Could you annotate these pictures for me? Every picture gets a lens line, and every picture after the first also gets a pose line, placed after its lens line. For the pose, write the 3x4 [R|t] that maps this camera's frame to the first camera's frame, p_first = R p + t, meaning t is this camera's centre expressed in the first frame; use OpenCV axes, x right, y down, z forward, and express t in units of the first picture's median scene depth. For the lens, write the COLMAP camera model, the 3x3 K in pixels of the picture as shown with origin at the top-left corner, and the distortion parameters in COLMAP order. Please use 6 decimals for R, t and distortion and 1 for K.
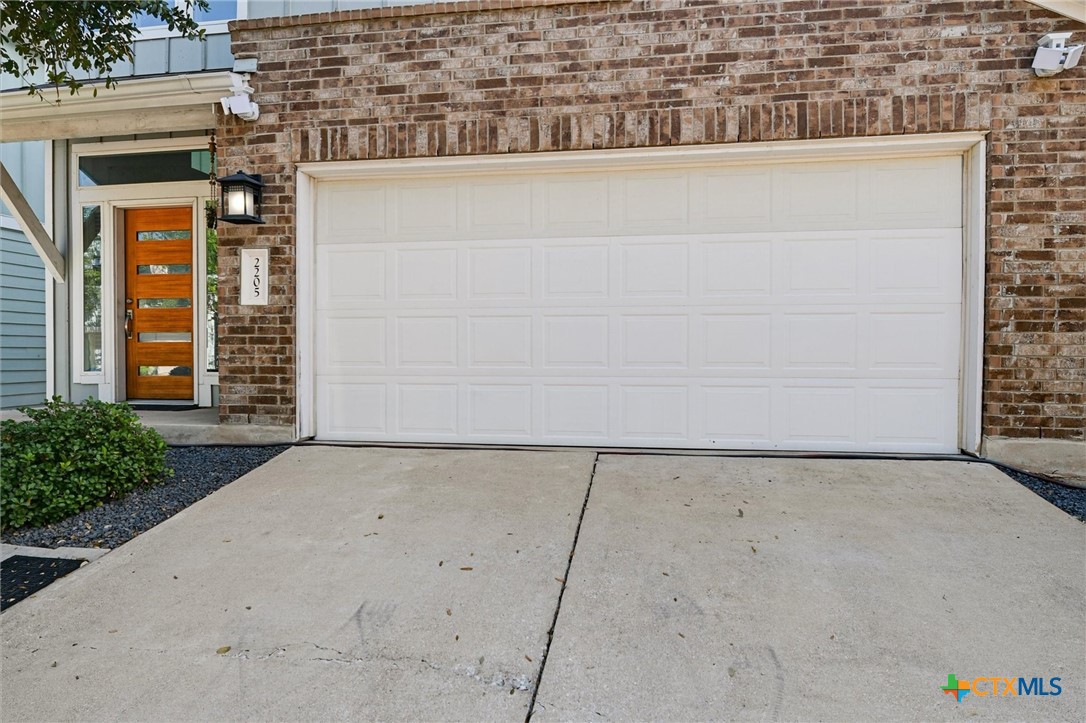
lens RADIAL K [[485.3, 0, 543.0], [0, 485.3, 361.5], [0, 0, 1]] dist [-0.010506, -0.000154]
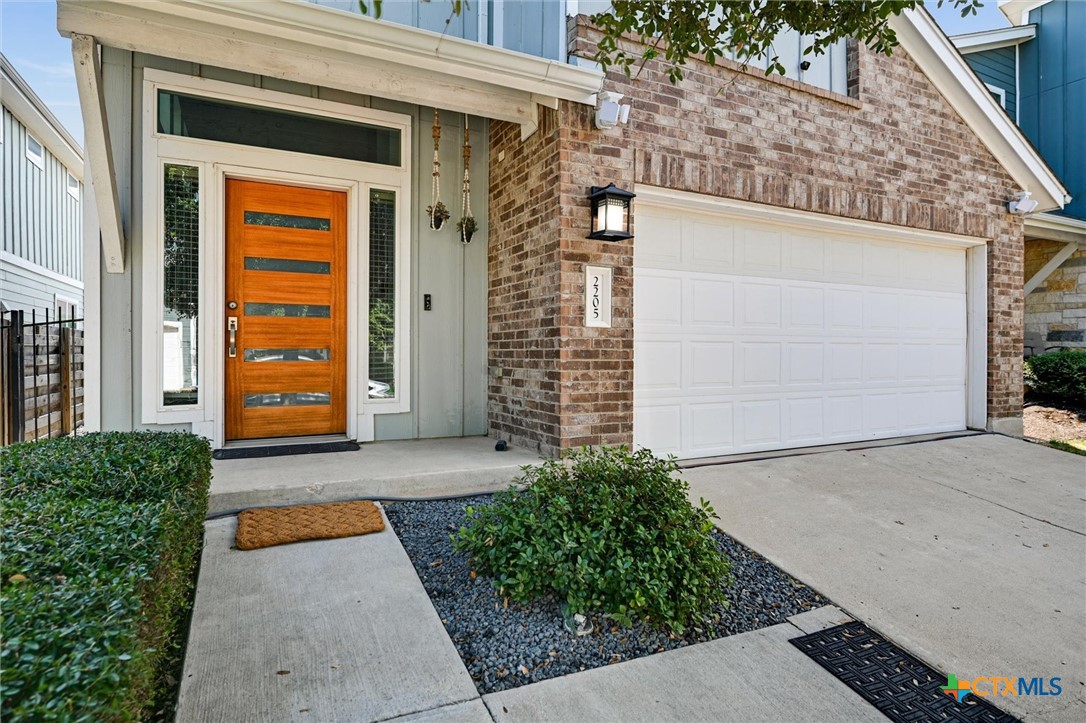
lens RADIAL K [[438.4, 0, 538.9], [0, 438.4, 359.7], [0, 0, 1]] dist [0.000465, -0.003569]
pose [[0.893796, -0.004581, 0.448450, -1.098386], [0.009712, 0.999911, -0.009144, -0.048874], [-0.448368, 0.012528, 0.893761, 0.305433]]
